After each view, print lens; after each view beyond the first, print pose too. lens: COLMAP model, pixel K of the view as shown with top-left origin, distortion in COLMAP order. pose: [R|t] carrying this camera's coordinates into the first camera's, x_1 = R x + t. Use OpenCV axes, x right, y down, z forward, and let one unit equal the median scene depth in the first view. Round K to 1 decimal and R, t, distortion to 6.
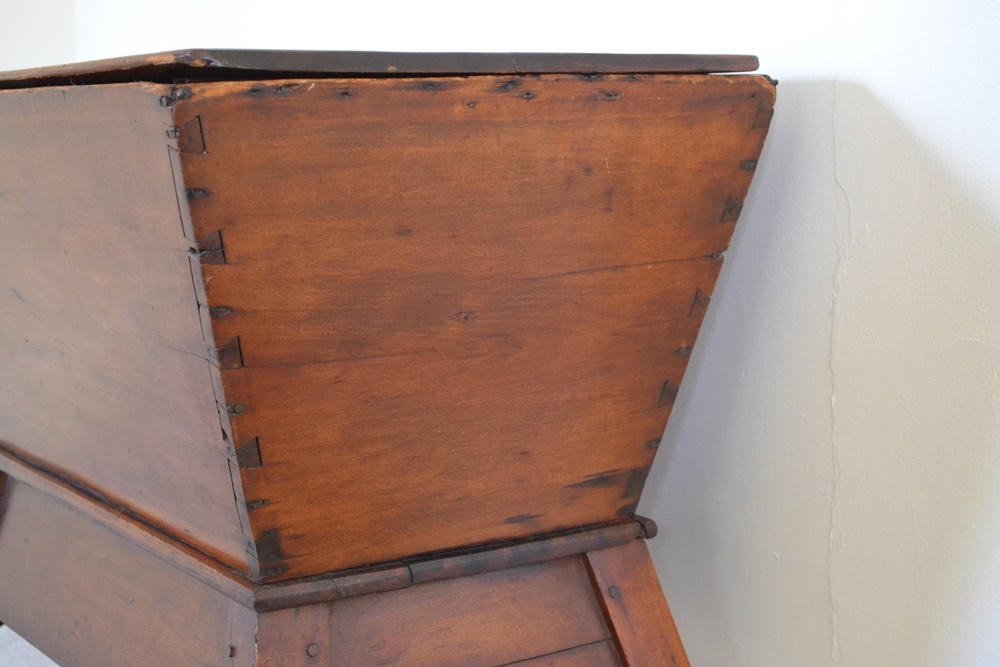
lens RADIAL K [[1747.5, 0, 499.0], [0, 1747.5, 331.4], [0, 0, 1]] dist [0.000651, 0.000000]
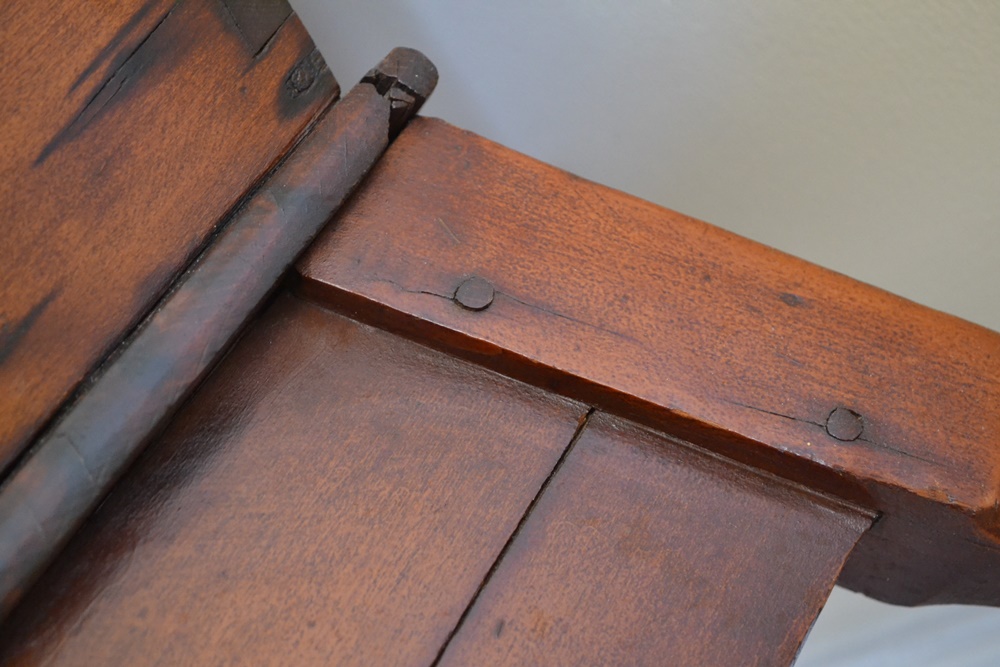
lens RADIAL K [[1747.5, 0, 496.5], [0, 1747.5, 331.3], [0, 0, 1]] dist [0.000651, 0.000000]
pose [[0.656312, -0.754379, 0.012914, 0.063626], [0.754235, 0.655551, -0.037181, 0.176658], [0.019583, 0.034143, 0.999225, 0.754195]]
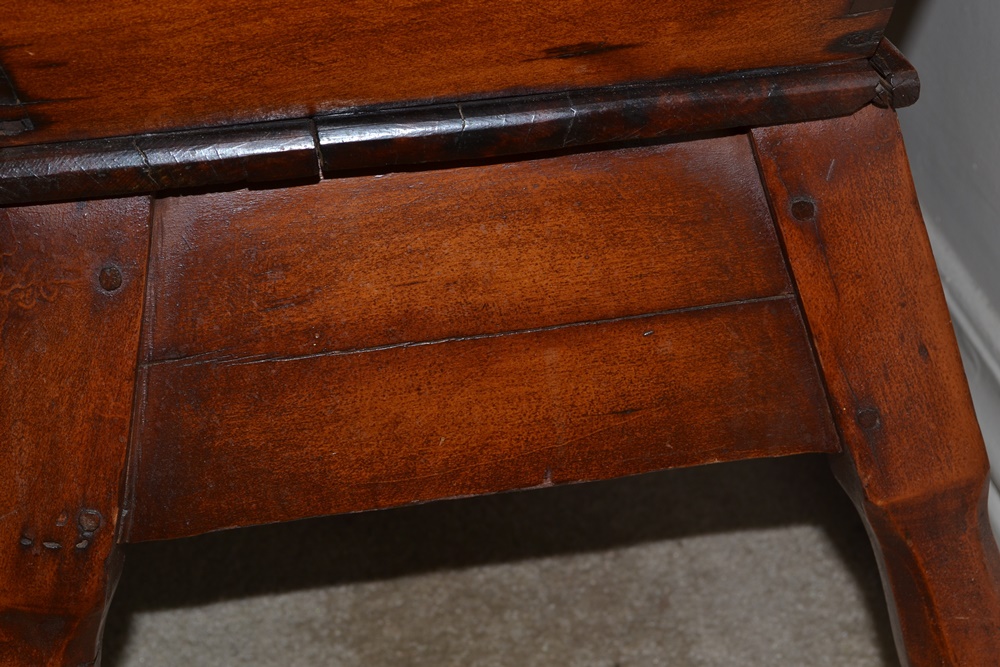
lens RADIAL K [[1747.5, 0, 505.0], [0, 1747.5, 330.6], [0, 0, 1]] dist [0.000651, 0.000000]
pose [[0.912829, 0.178673, -0.367177, 0.184797], [-0.020952, 0.918500, 0.394866, -0.009812], [0.407804, -0.352752, 0.842177, 0.579705]]
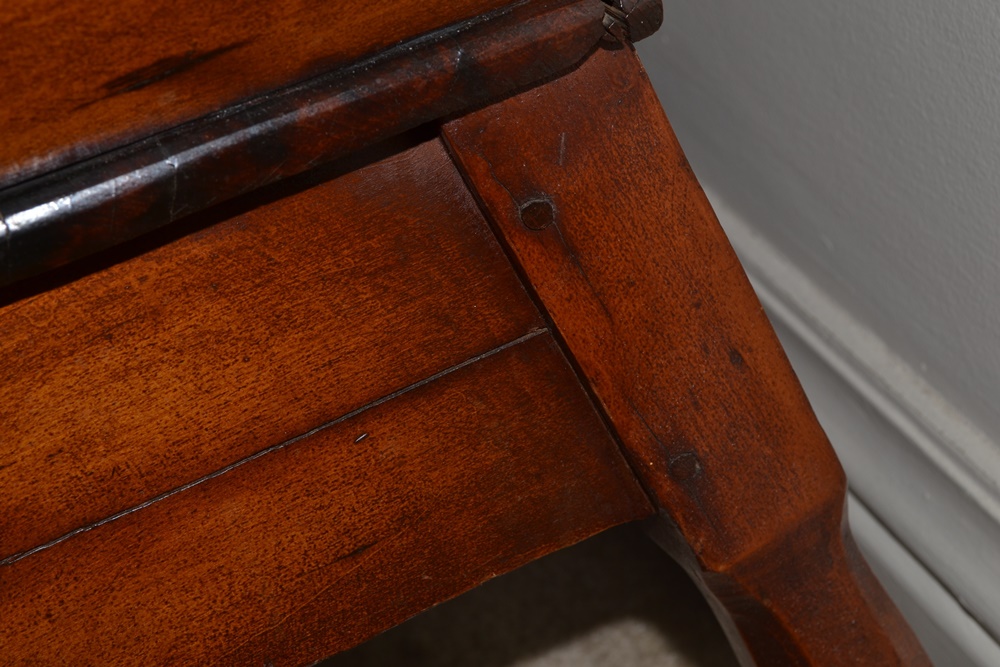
lens RADIAL K [[1747.5, 0, 496.9], [0, 1747.5, 333.0], [0, 0, 1]] dist [0.000651, 0.000000]
pose [[0.985394, -0.041619, -0.165123, 0.119060], [0.117562, 0.867779, 0.482845, 0.008357], [0.123195, -0.495205, 0.859997, 0.744791]]
